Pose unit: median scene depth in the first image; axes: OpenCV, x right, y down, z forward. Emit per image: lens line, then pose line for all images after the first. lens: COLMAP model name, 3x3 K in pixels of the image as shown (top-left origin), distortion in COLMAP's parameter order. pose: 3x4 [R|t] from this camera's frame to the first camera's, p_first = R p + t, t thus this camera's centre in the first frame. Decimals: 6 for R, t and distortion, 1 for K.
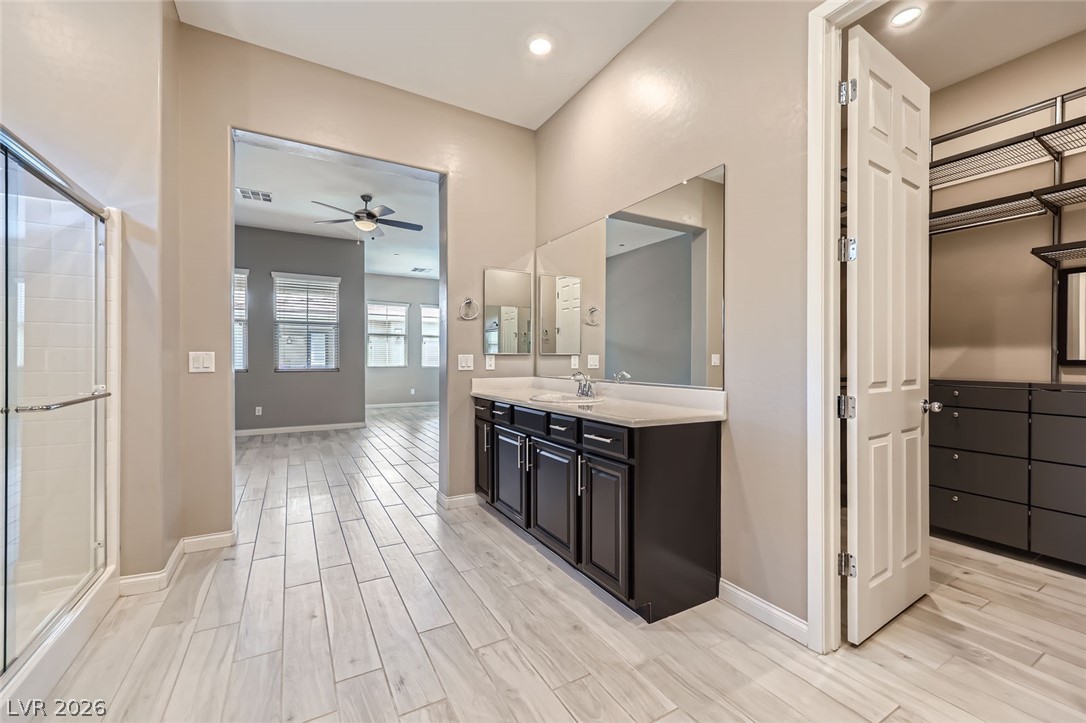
lens RADIAL K [[440.0, 0, 543.2], [0, 440.0, 358.4], [0, 0, 1]] dist [0.007807, -0.000028]
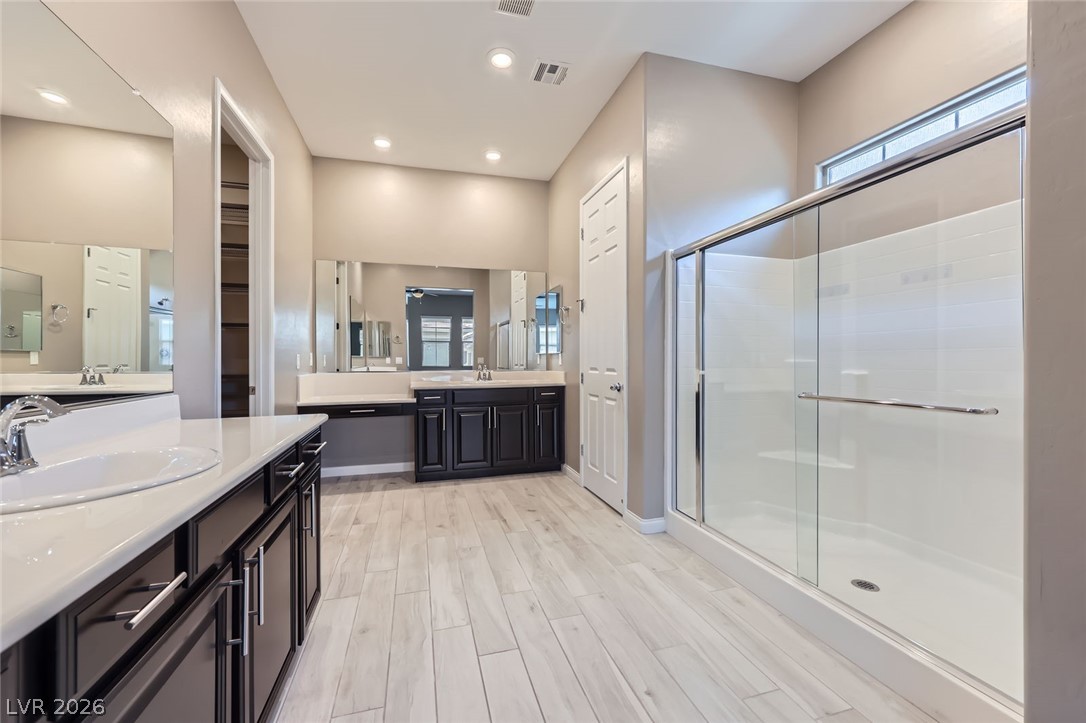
lens RADIAL K [[440.0, 0, 542.9], [0, 440.0, 359.3], [0, 0, 1]] dist [0.007807, -0.000028]
pose [[-0.971753, 0.003853, 0.235969, -0.593919], [0.004842, 0.999982, 0.003612, 0.003200], [-0.235950, 0.004653, -0.971754, 2.023234]]
